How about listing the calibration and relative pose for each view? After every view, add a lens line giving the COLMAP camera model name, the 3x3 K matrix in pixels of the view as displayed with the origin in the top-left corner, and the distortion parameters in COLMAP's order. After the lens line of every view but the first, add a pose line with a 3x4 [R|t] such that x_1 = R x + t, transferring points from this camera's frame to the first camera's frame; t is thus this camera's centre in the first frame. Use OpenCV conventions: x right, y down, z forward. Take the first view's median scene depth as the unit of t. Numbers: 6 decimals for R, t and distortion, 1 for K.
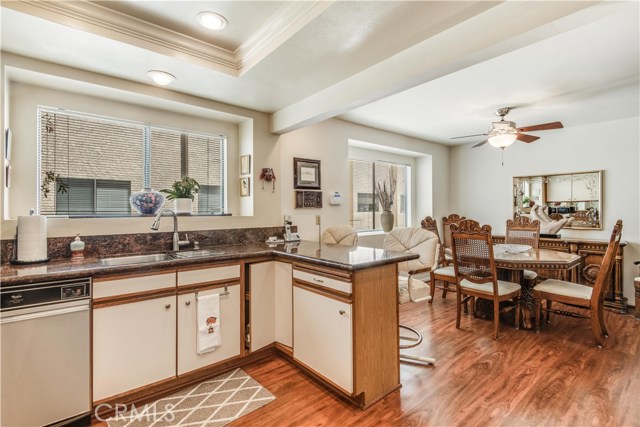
lens RADIAL K [[299.0, 0, 315.1], [0, 299.0, 207.7], [0, 0, 1]] dist [0.012416, -0.005160]
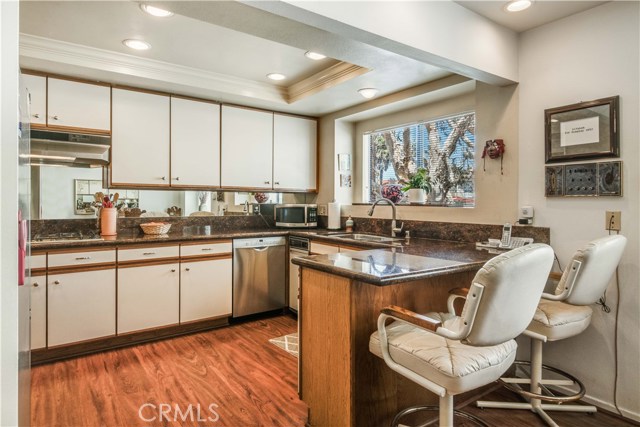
lens RADIAL K [[377.9, 0, 310.0], [0, 377.9, 201.3], [0, 0, 1]] dist [0.003909, -0.004297]
pose [[-0.091843, 0.001483, -0.995772, 0.974421], [0.001074, 0.999998, 0.001390, 0.011707], [0.995773, -0.000942, -0.091844, 0.838646]]
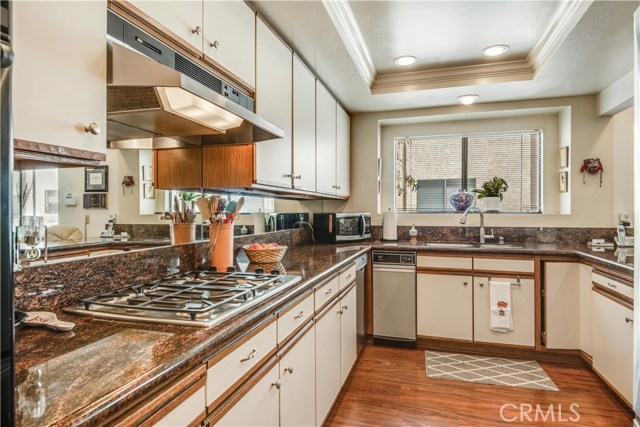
lens RADIAL K [[377.9, 0, 319.3], [0, 377.9, 213.2], [0, 0, 1]] dist [0.003909, -0.004297]
pose [[0.552865, 0.013335, -0.833164, 0.403353], [0.007342, 0.999755, 0.020873, -0.005982], [0.833239, -0.017657, 0.552631, -0.322683]]
